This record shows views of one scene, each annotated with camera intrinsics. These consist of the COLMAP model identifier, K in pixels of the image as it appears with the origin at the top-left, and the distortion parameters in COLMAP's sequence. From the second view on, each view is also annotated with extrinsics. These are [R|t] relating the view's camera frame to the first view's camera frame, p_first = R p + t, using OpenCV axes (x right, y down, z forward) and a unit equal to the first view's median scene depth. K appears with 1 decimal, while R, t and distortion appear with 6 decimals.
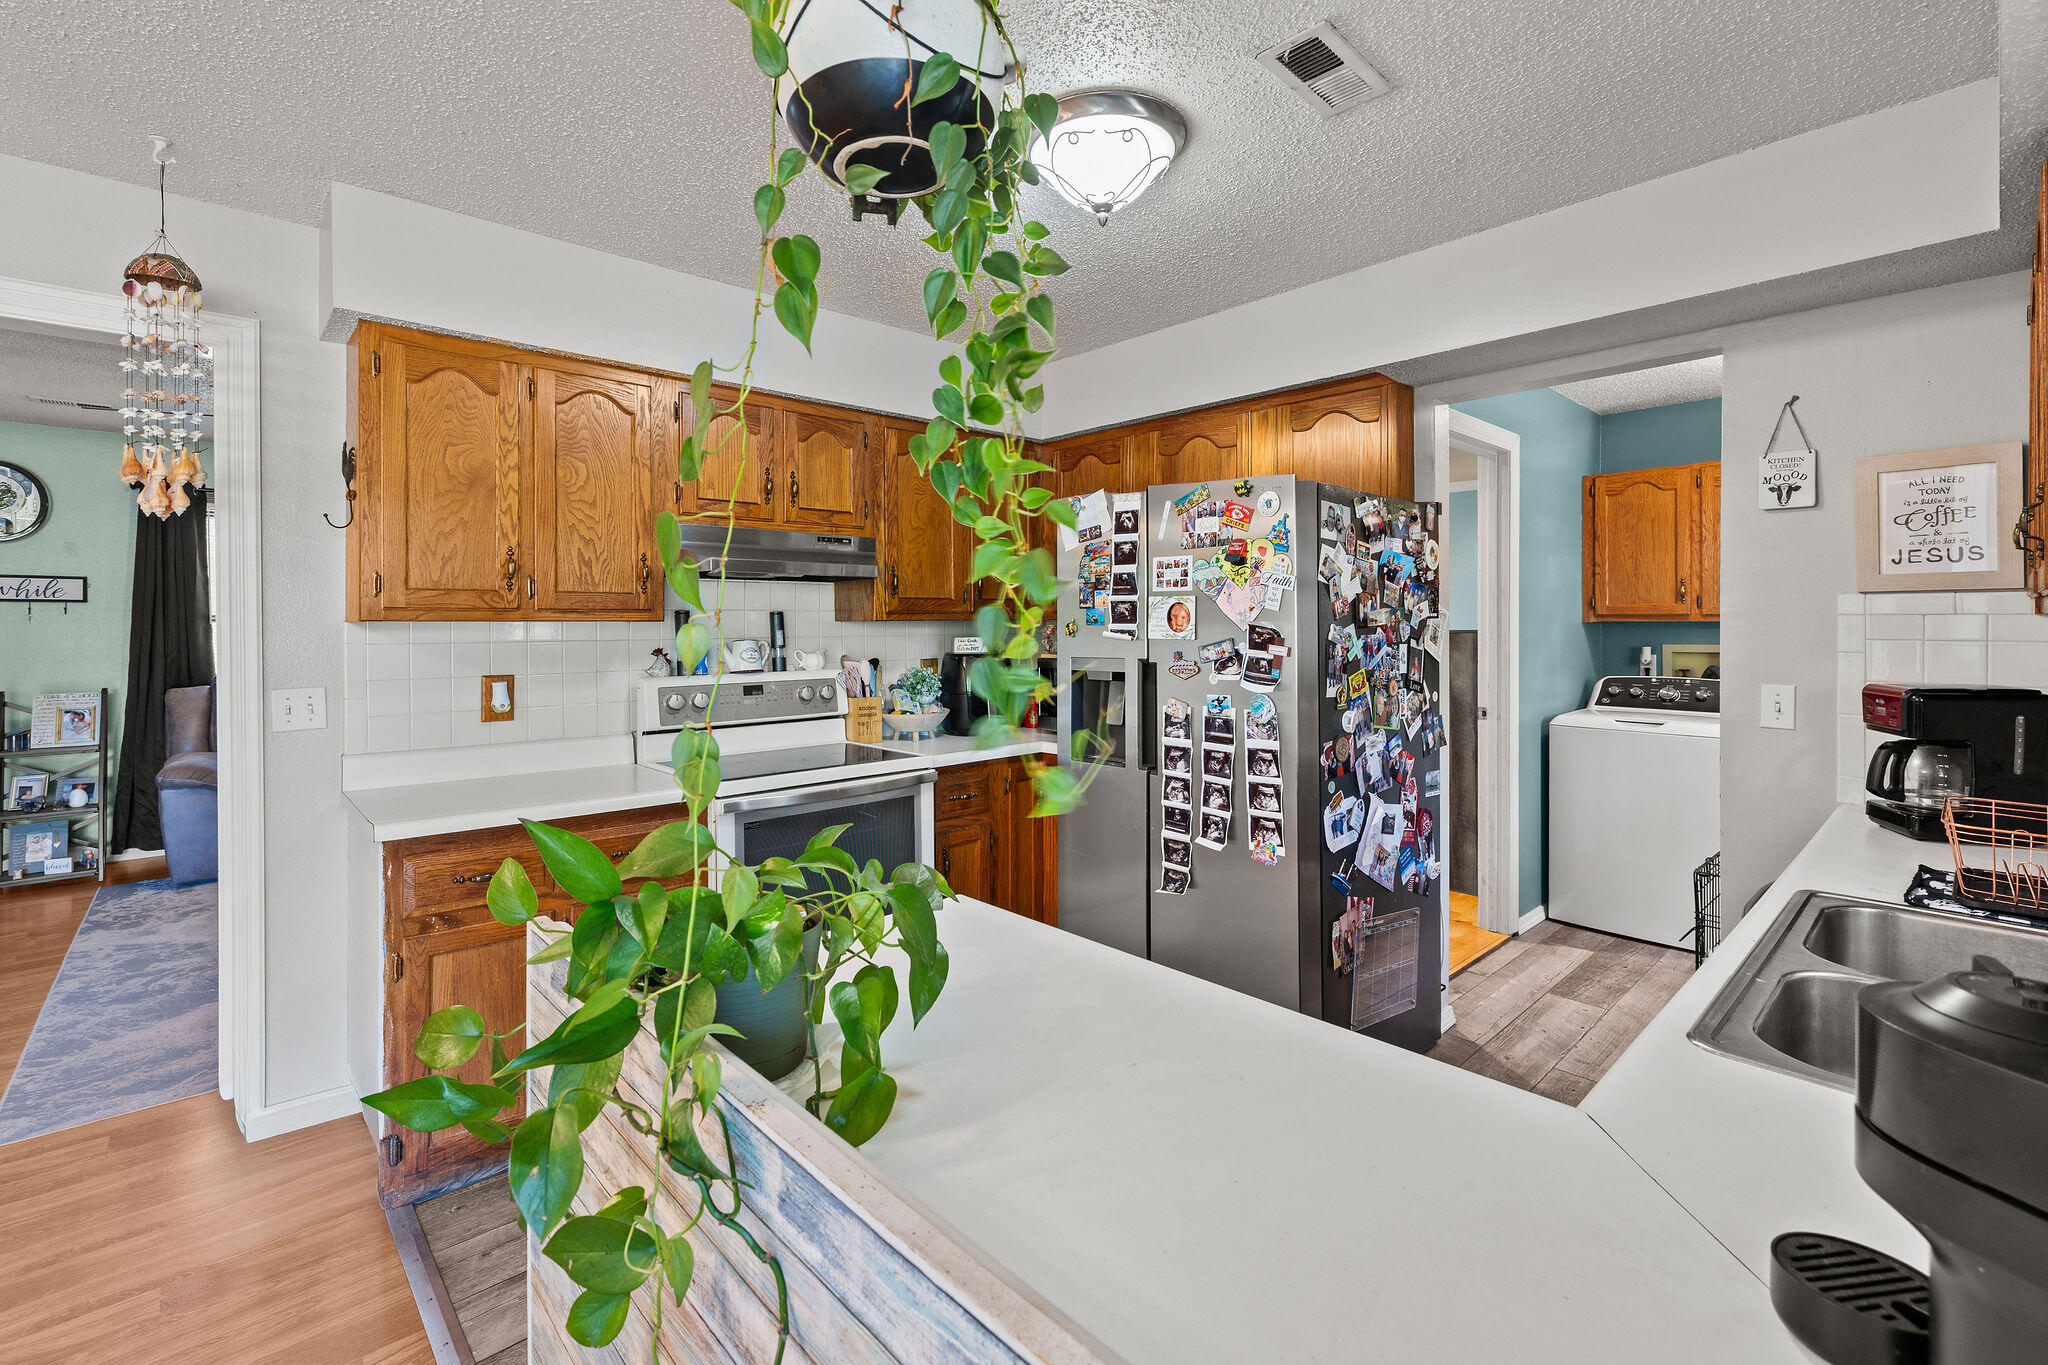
lens RADIAL K [[882.3, 0, 1061.4], [0, 882.3, 617.8], [0, 0, 1]] dist [0.002482, 0.000012]
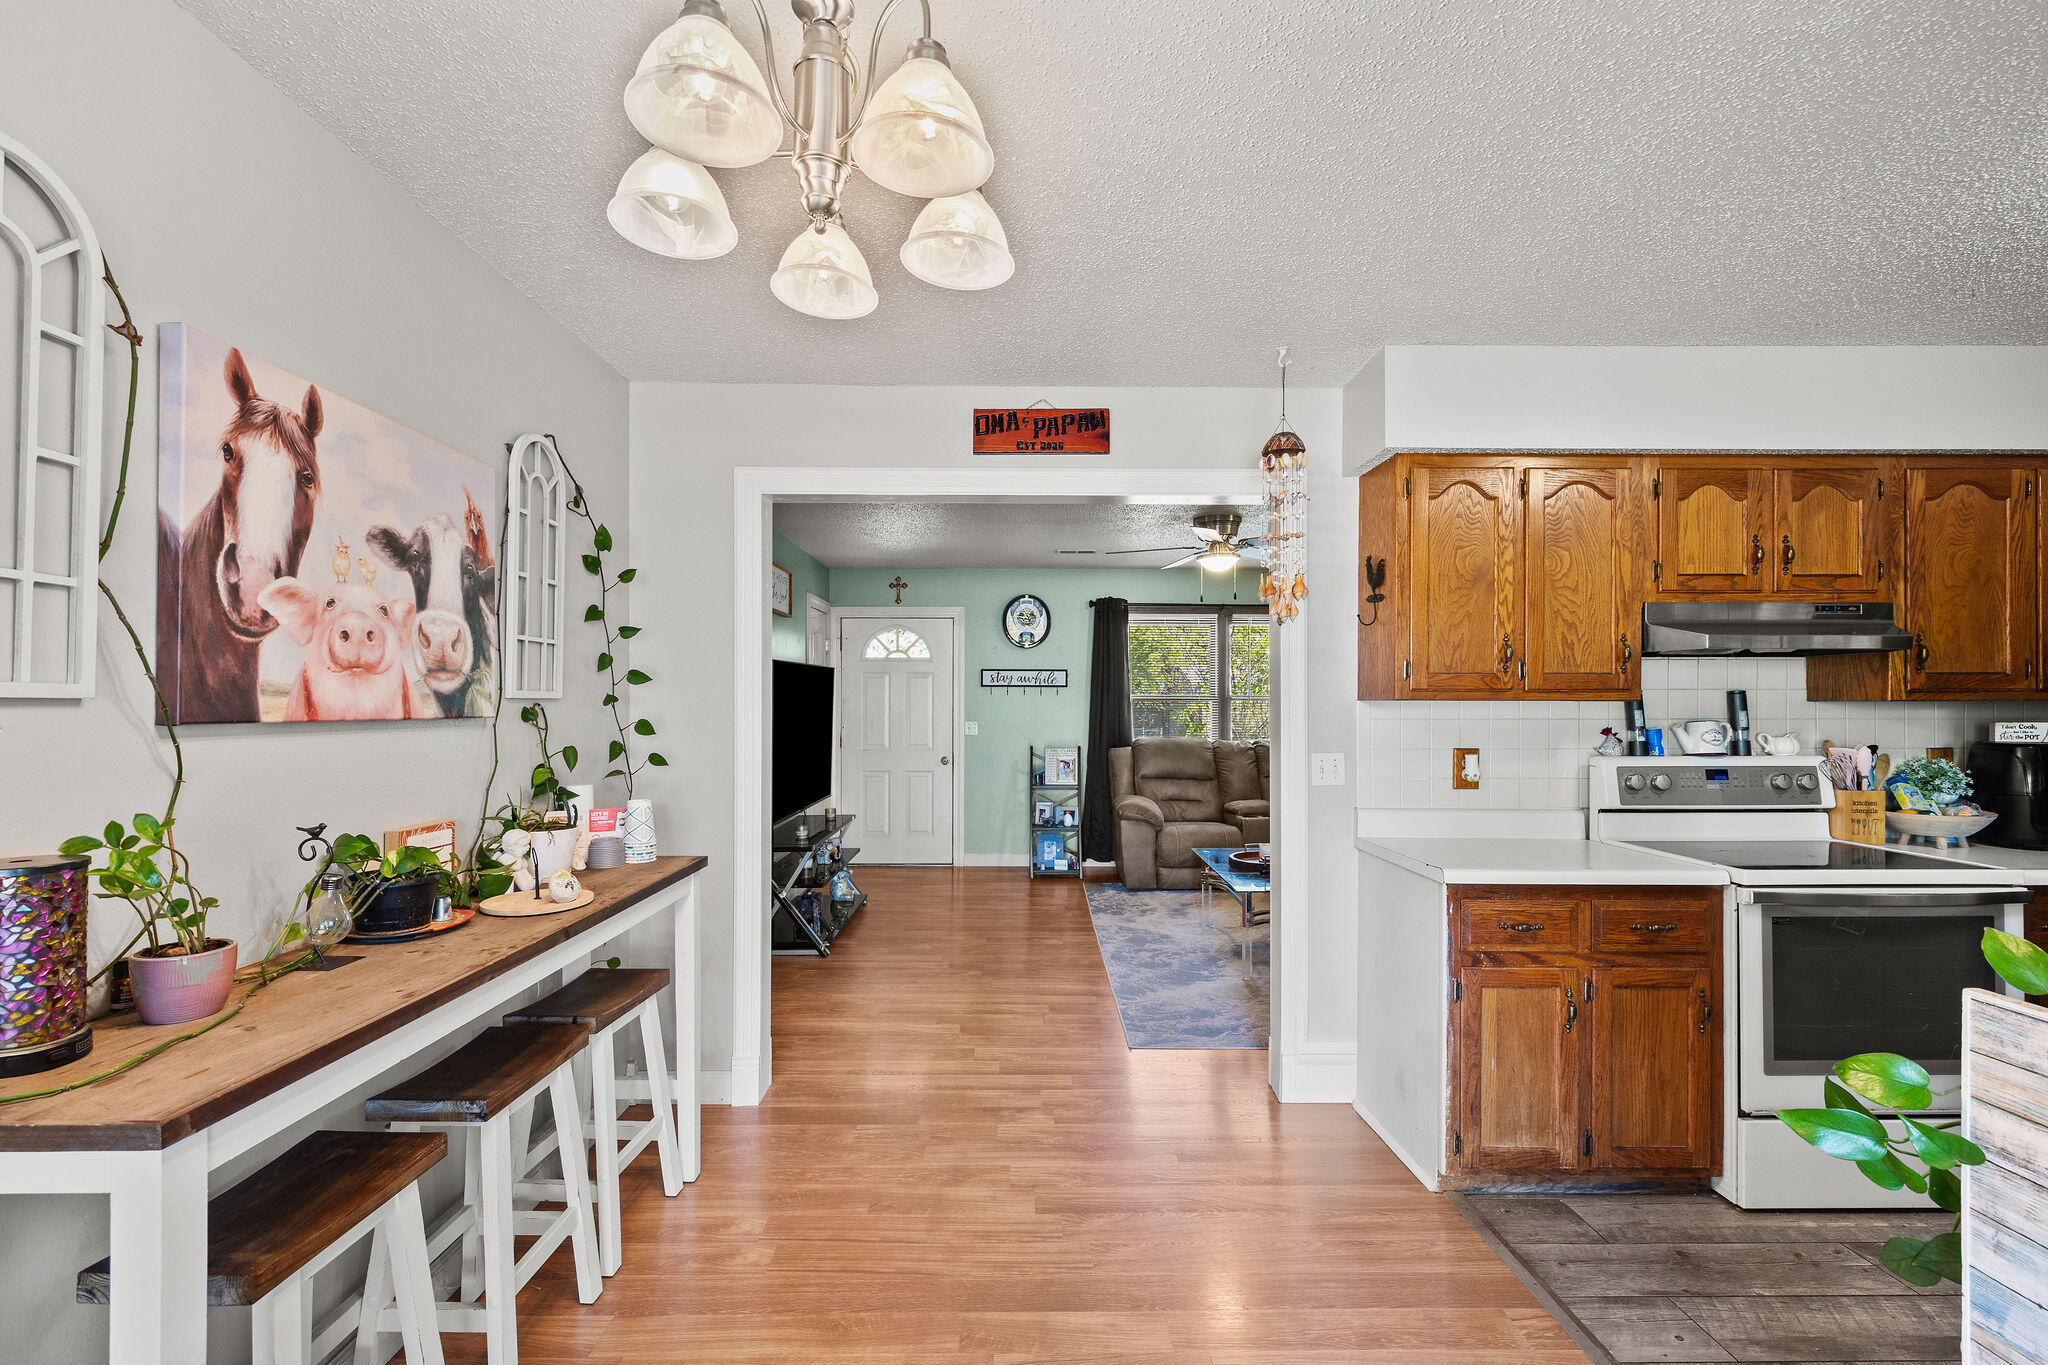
lens RADIAL K [[882.3, 0, 1041.9], [0, 882.3, 701.2], [0, 0, 1]] dist [0.002482, 0.000012]
pose [[0.739810, 0.002327, -0.672812, -0.286593], [0.000700, 0.999991, 0.004229, -0.000402], [0.672815, -0.003600, 0.739802, -0.202659]]
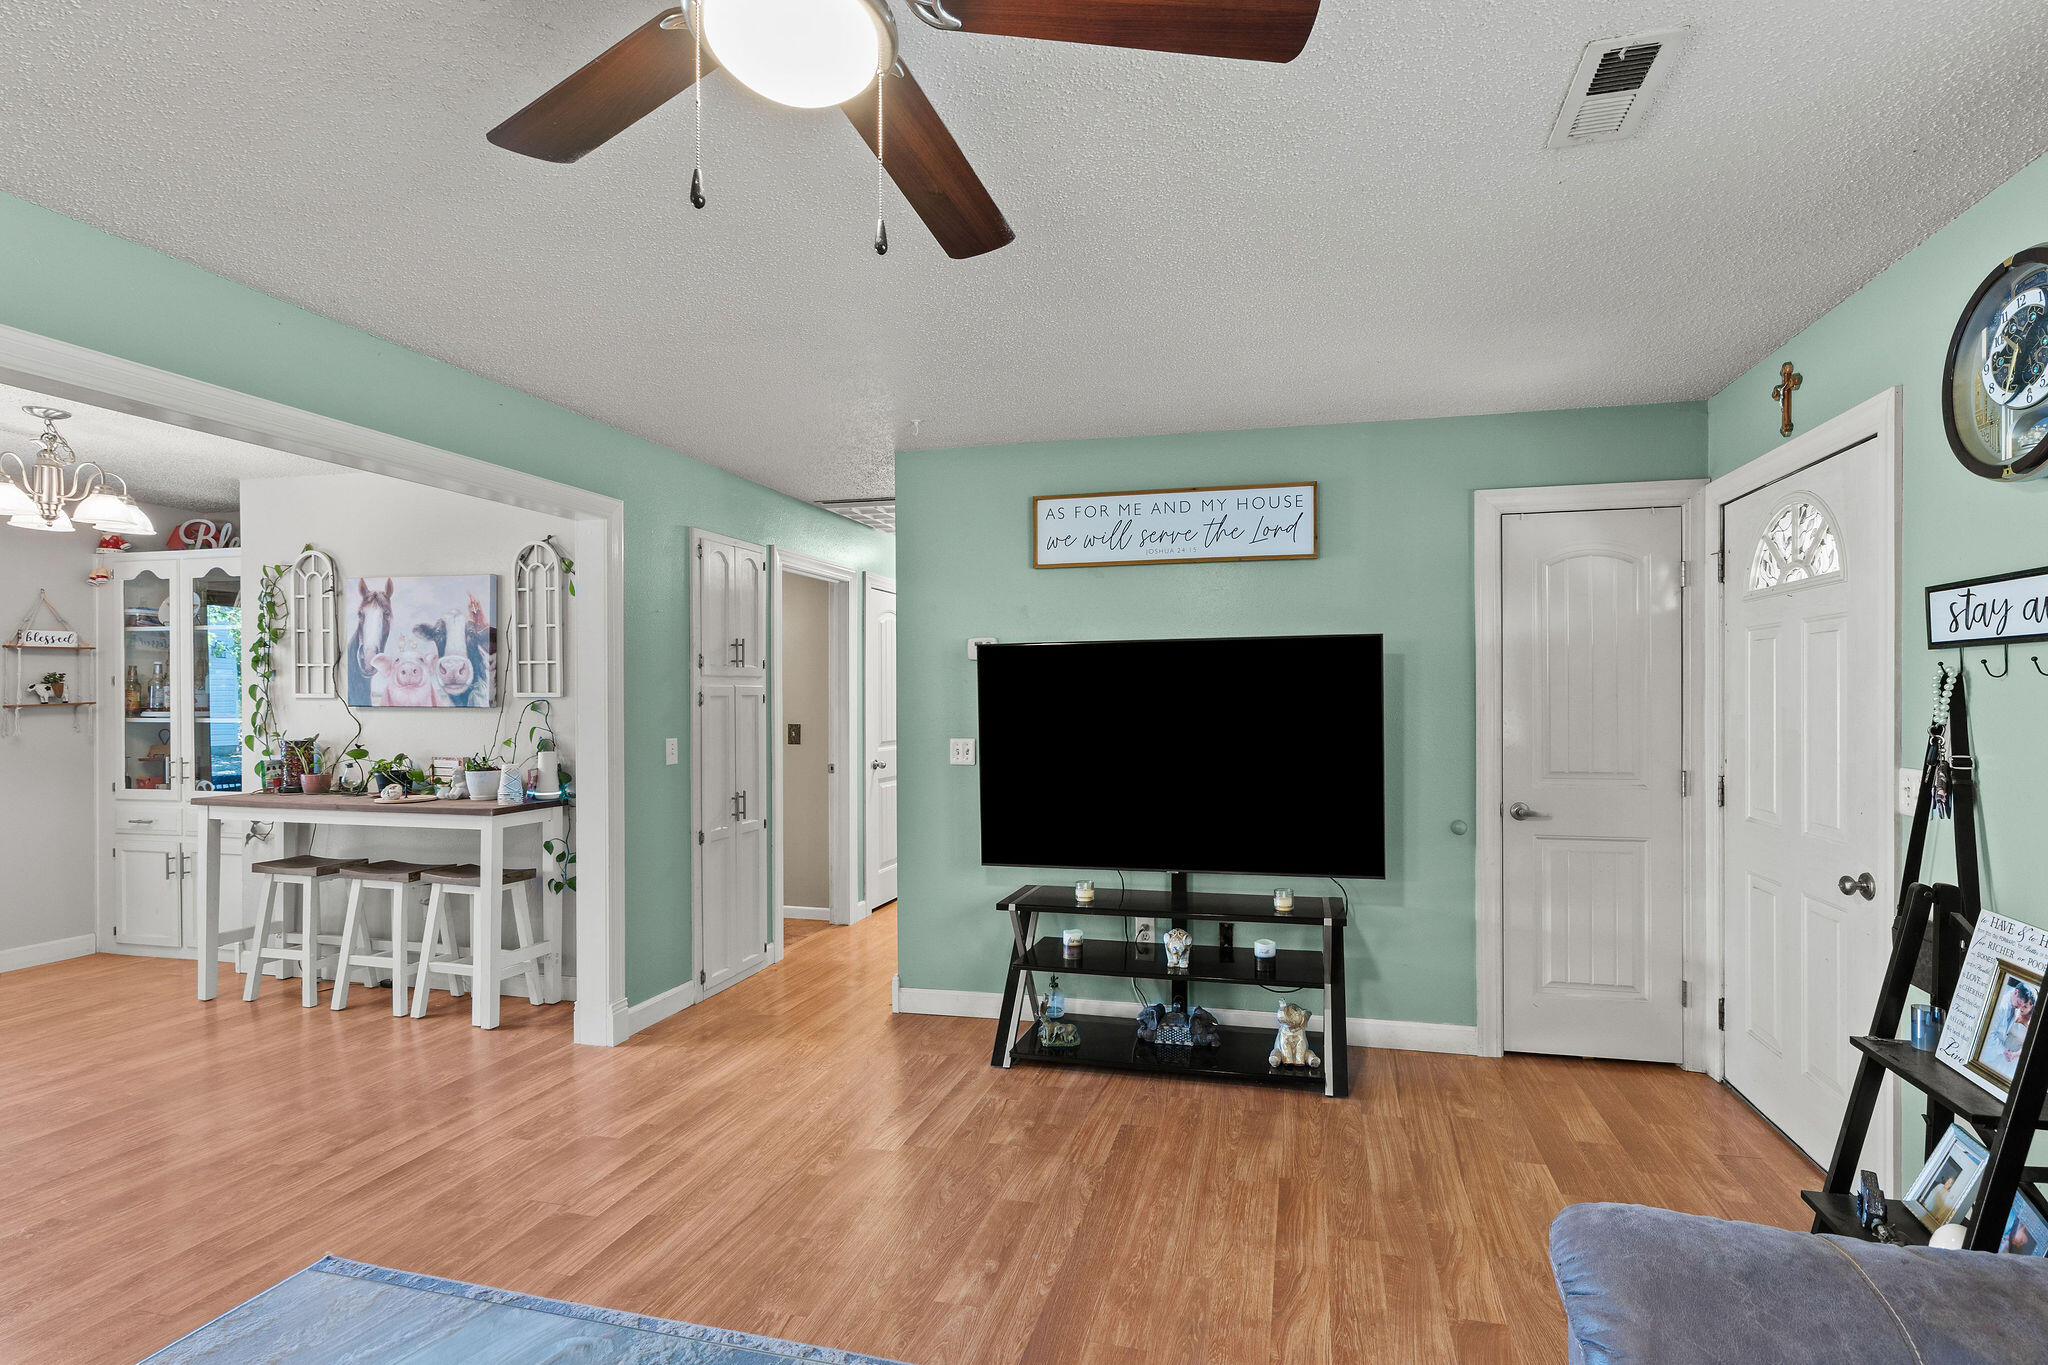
lens RADIAL K [[882.3, 0, 1043.5], [0, 882.3, 702.1], [0, 0, 1]] dist [0.002482, 0.000012]
pose [[-0.833864, 0.007618, -0.551917, -1.200078], [0.005388, 0.999969, 0.005662, 0.005197], [0.551943, 0.001748, -0.833880, 1.954219]]
